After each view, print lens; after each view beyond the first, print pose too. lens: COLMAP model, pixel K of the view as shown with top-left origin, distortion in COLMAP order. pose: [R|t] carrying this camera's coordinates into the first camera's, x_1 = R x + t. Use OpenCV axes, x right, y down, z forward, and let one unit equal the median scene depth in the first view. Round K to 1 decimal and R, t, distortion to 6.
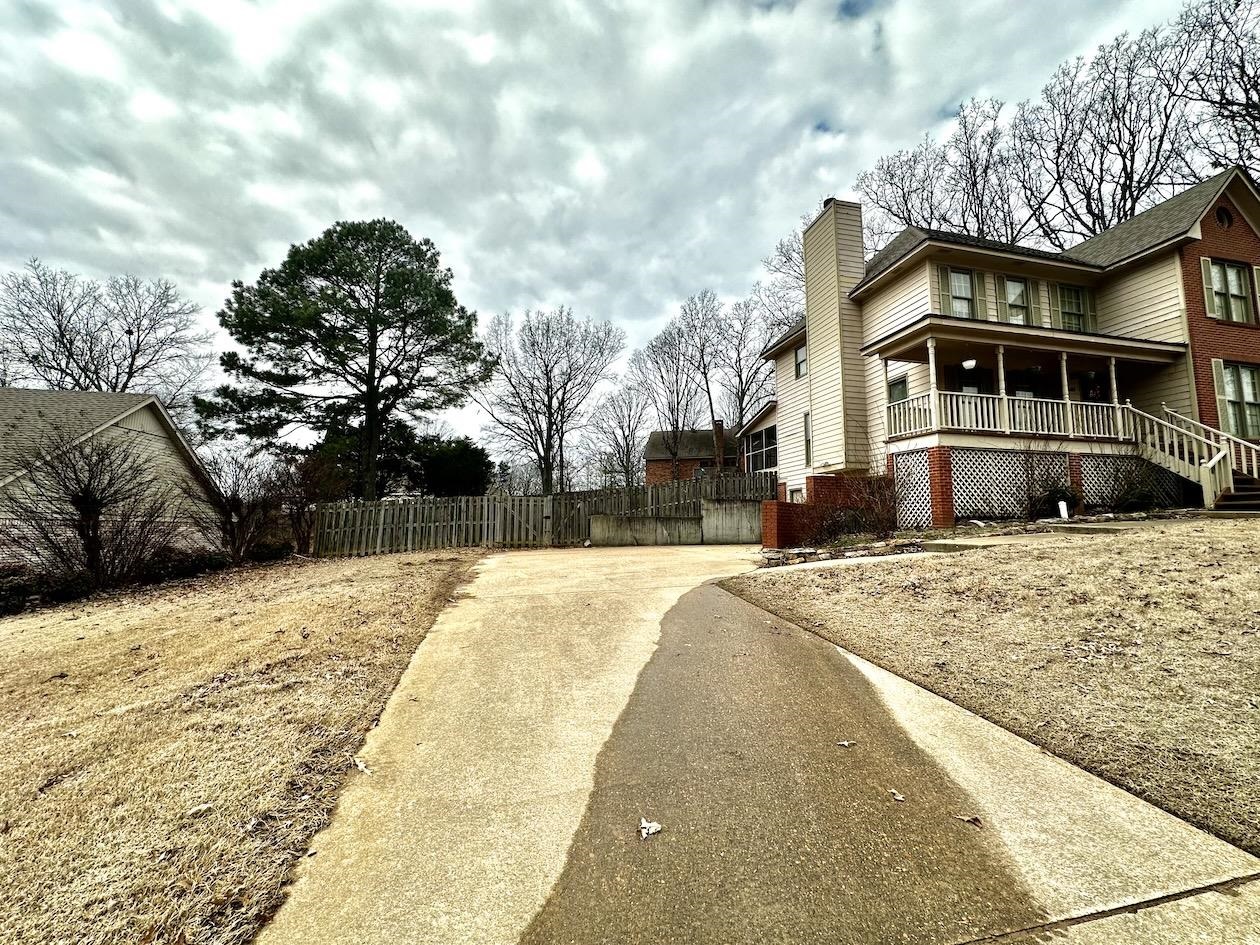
lens RADIAL K [[503.9, 0, 630.0], [0, 503.9, 472.5], [0, 0, 1]] dist [-0.000288, 0.000131]
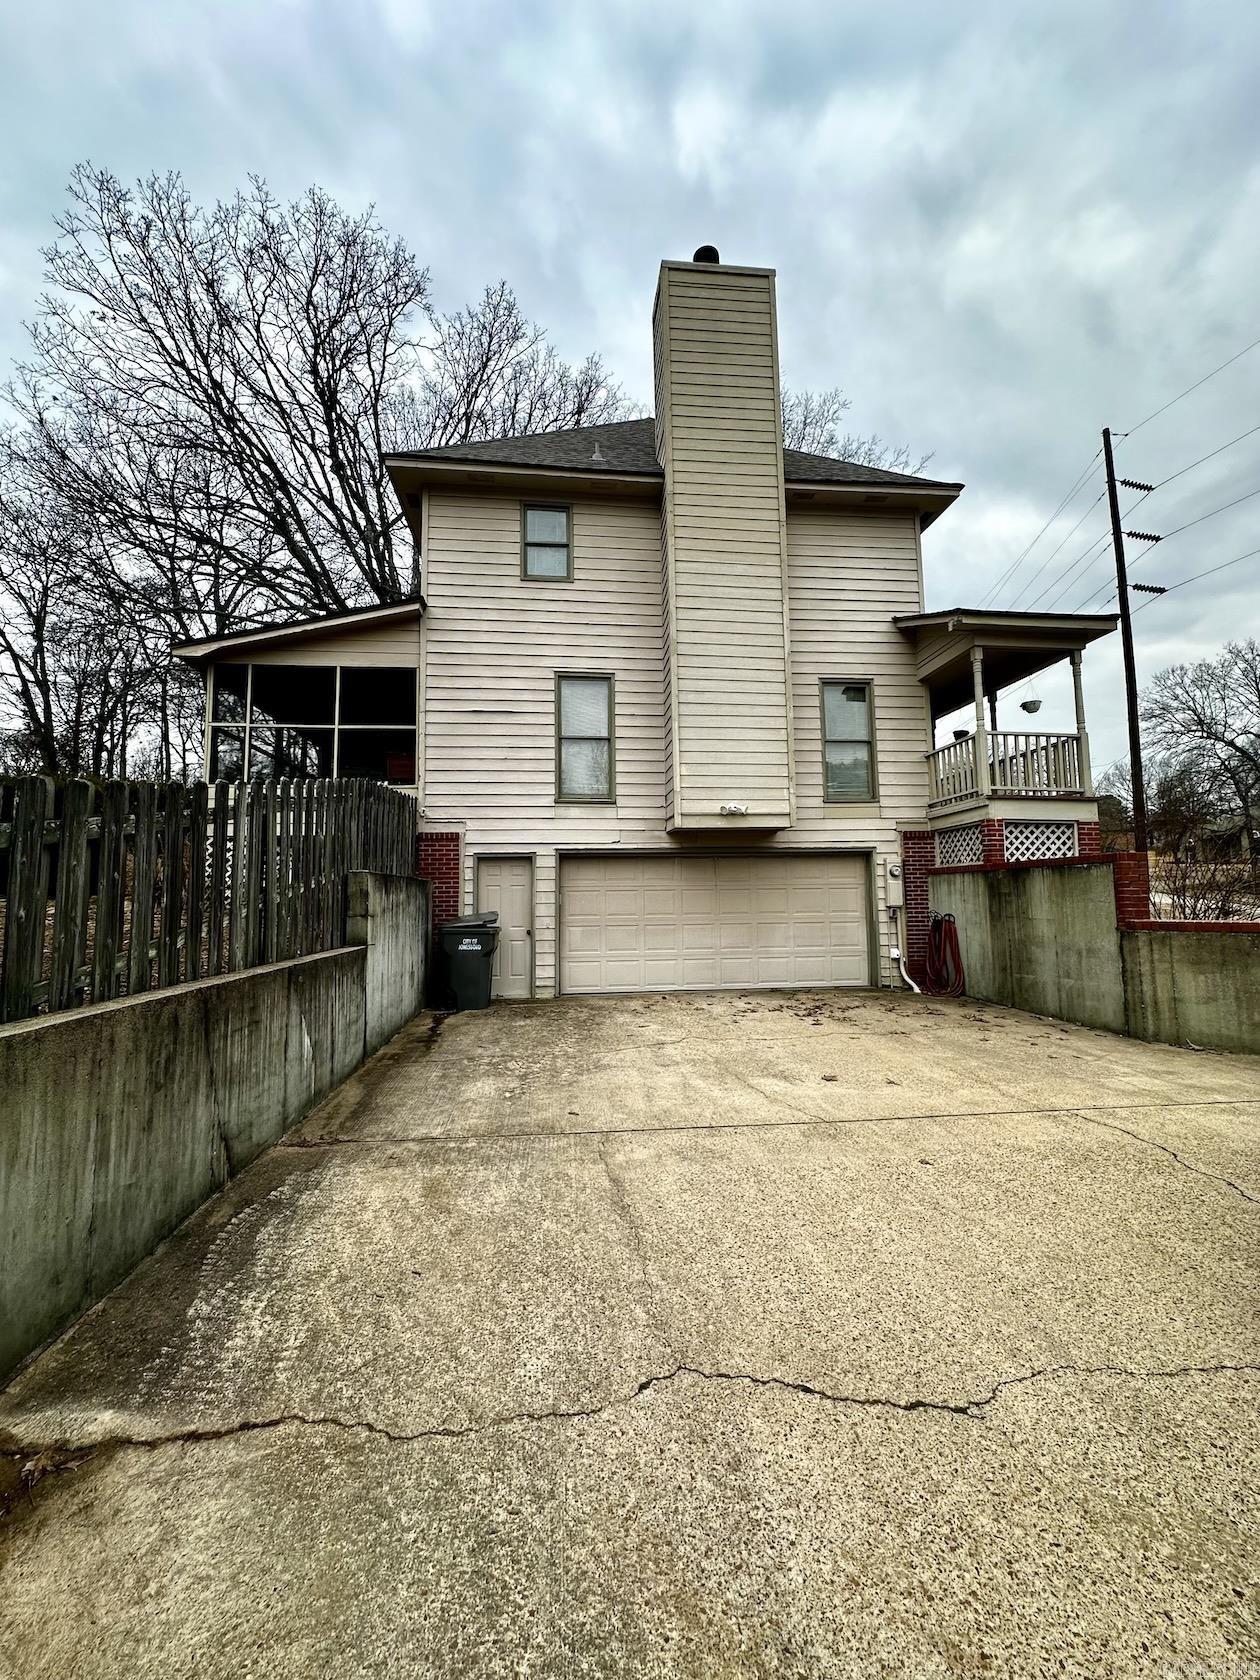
lens RADIAL K [[671.9, 0, 630.0], [0, 671.9, 840.0], [0, 0, 1]] dist [-0.000288, 0.000131]
pose [[0.125609, 0.085077, 0.988425, -0.167317], [-0.092783, 0.992957, -0.073676, 0.050555], [-0.987732, -0.082455, 0.132618, 0.846466]]
